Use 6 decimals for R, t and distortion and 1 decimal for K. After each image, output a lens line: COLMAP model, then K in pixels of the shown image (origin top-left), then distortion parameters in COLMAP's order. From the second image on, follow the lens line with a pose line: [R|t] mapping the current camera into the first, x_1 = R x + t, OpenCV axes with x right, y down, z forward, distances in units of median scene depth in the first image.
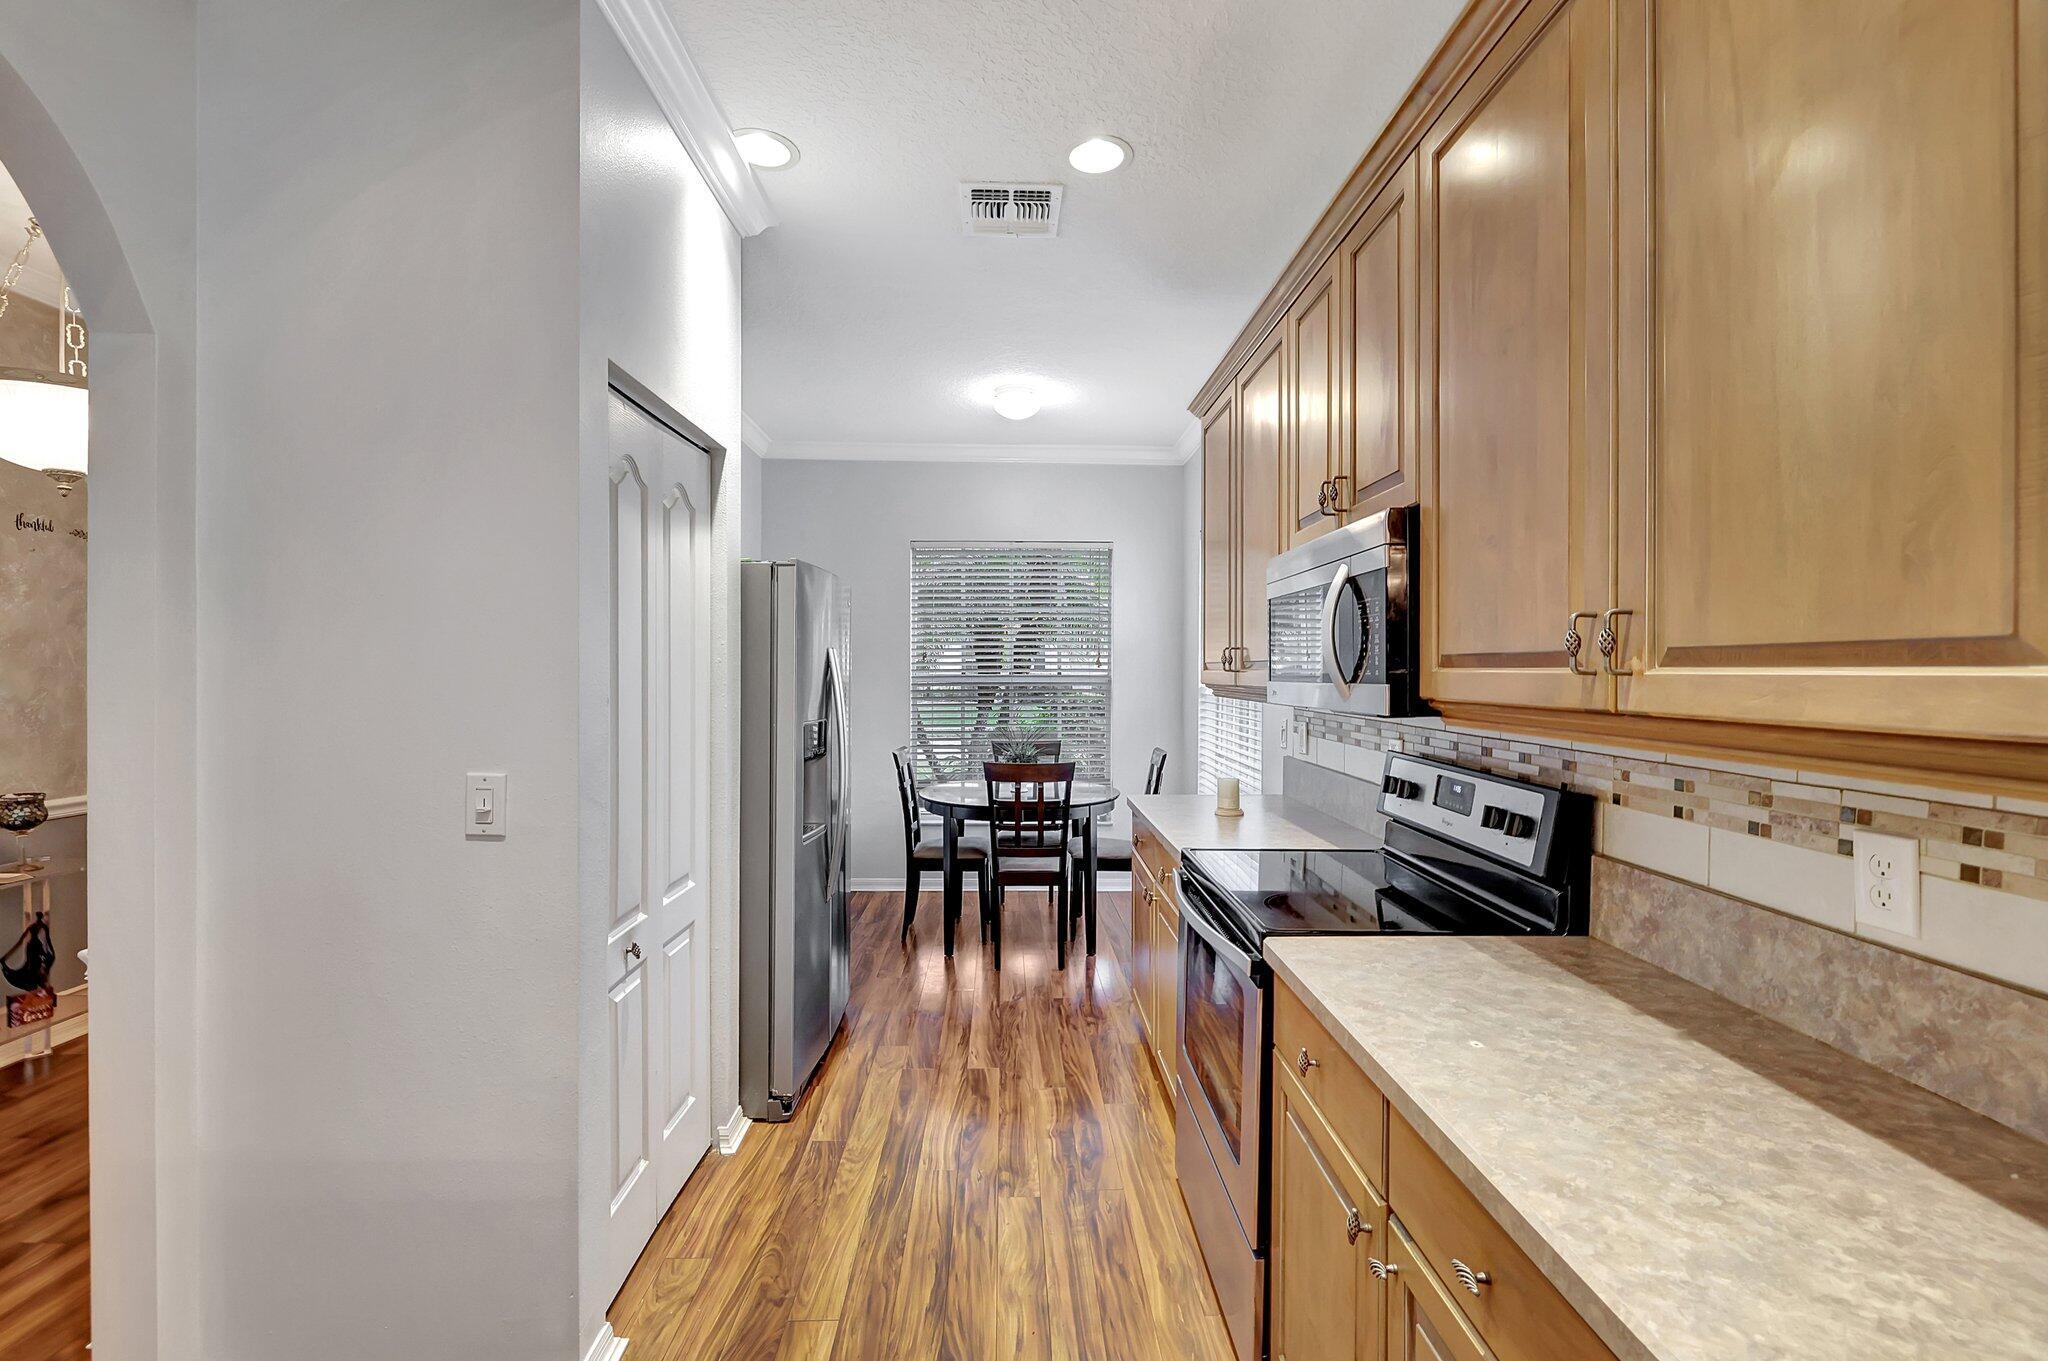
lens RADIAL K [[863.7, 0, 1017.9], [0, 863.7, 664.3], [0, 0, 1]] dist [-0.000943, -0.000246]
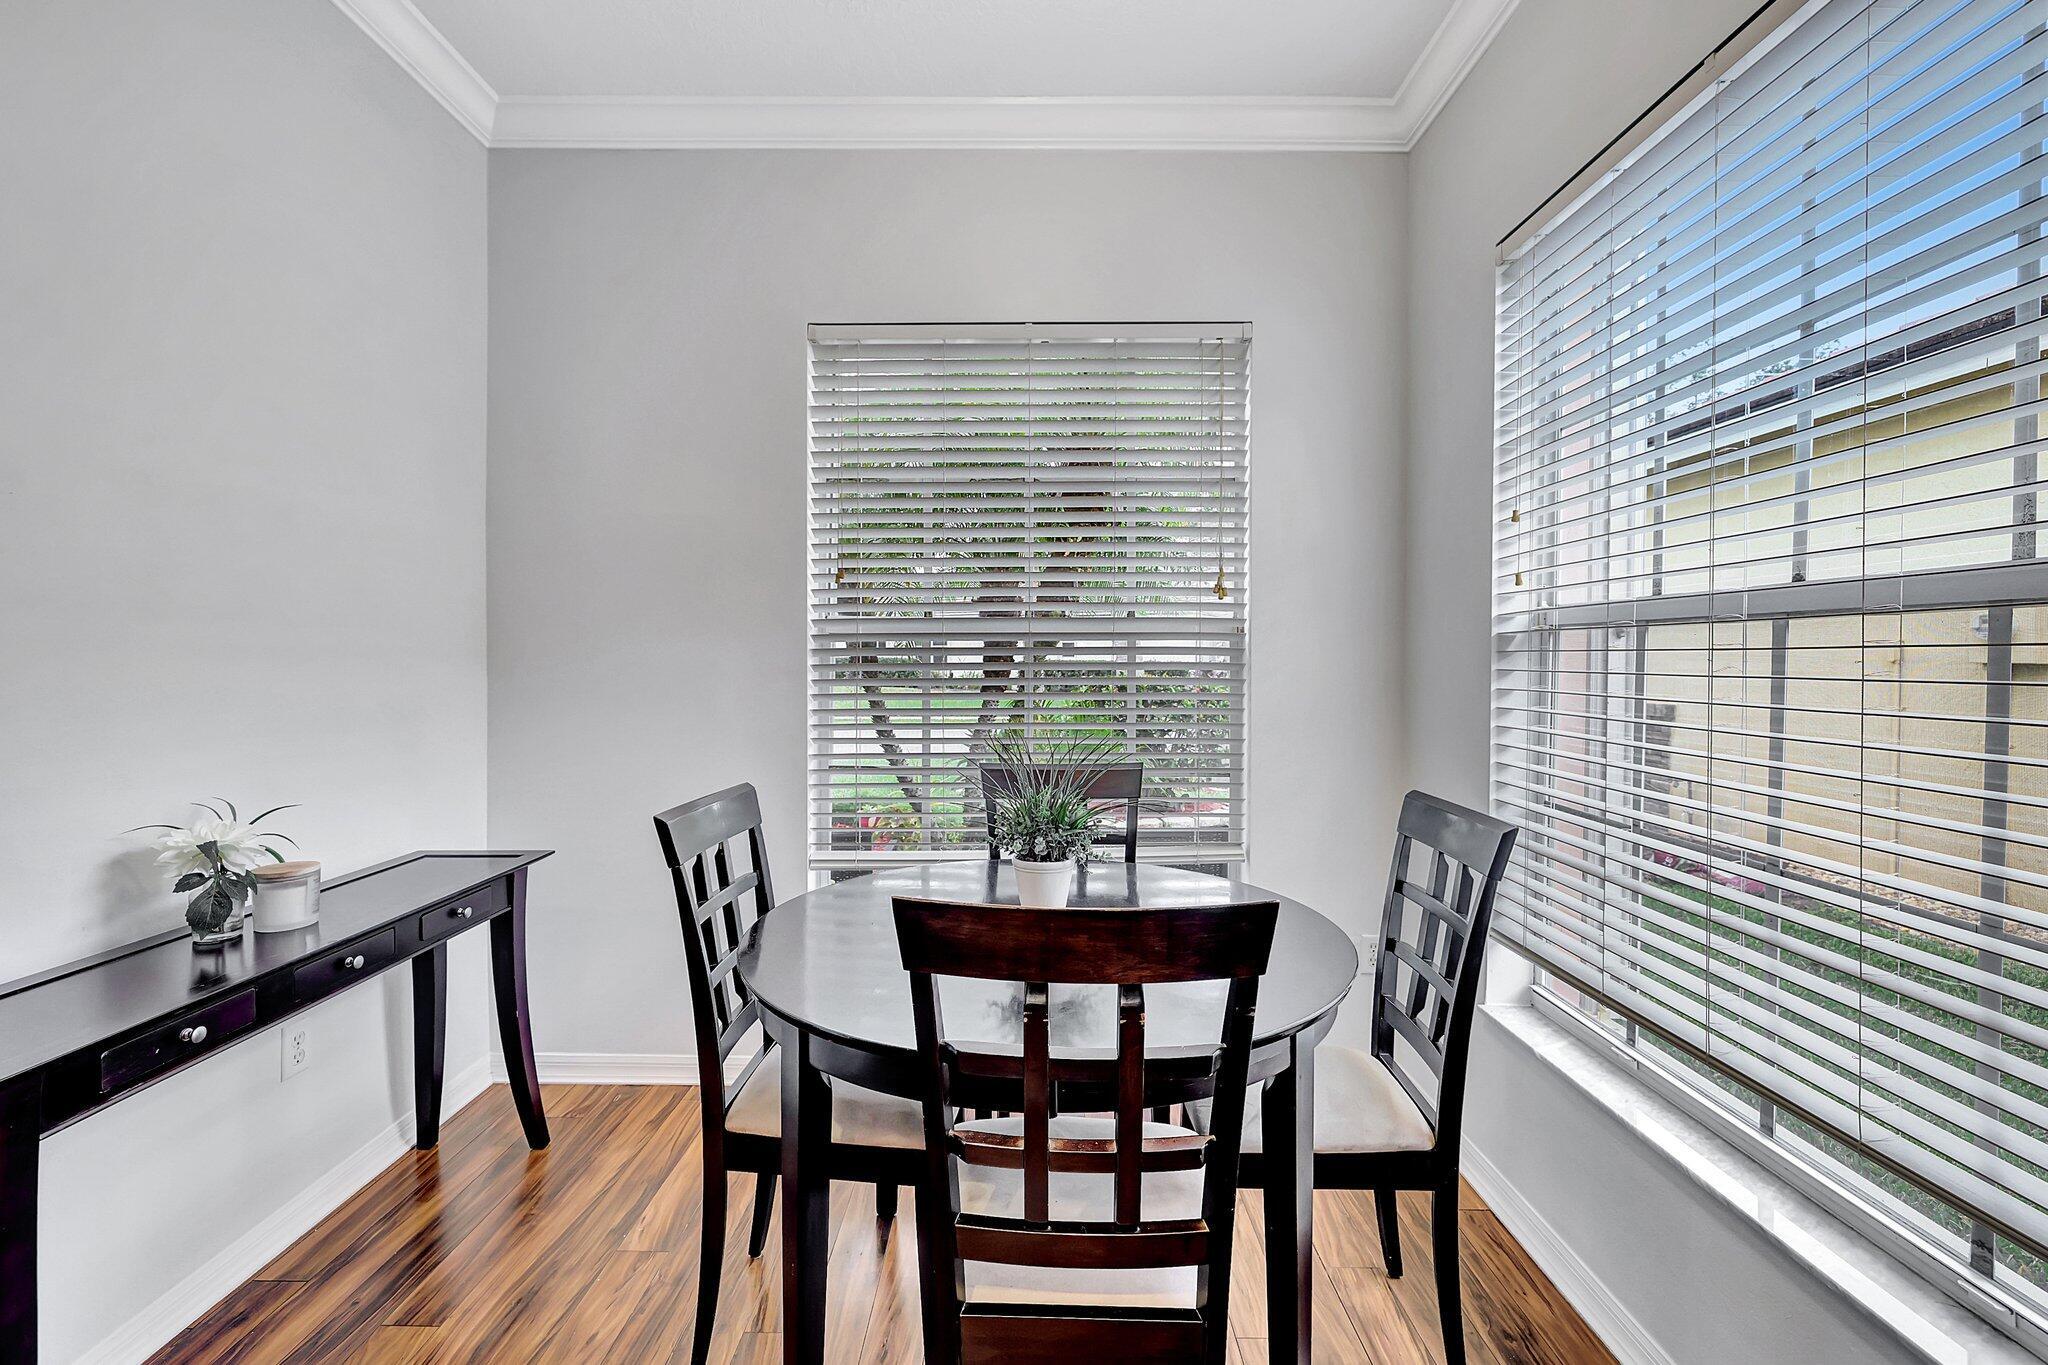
lens RADIAL K [[863.7, 0, 1017.9], [0, 863.7, 666.3], [0, 0, 1]] dist [-0.000943, -0.000246]
pose [[0.999189, -0.005195, -0.039918, 0.003886], [0.005864, 0.999844, 0.016649, 0.036408], [0.039826, -0.016869, 0.999064, 0.615735]]
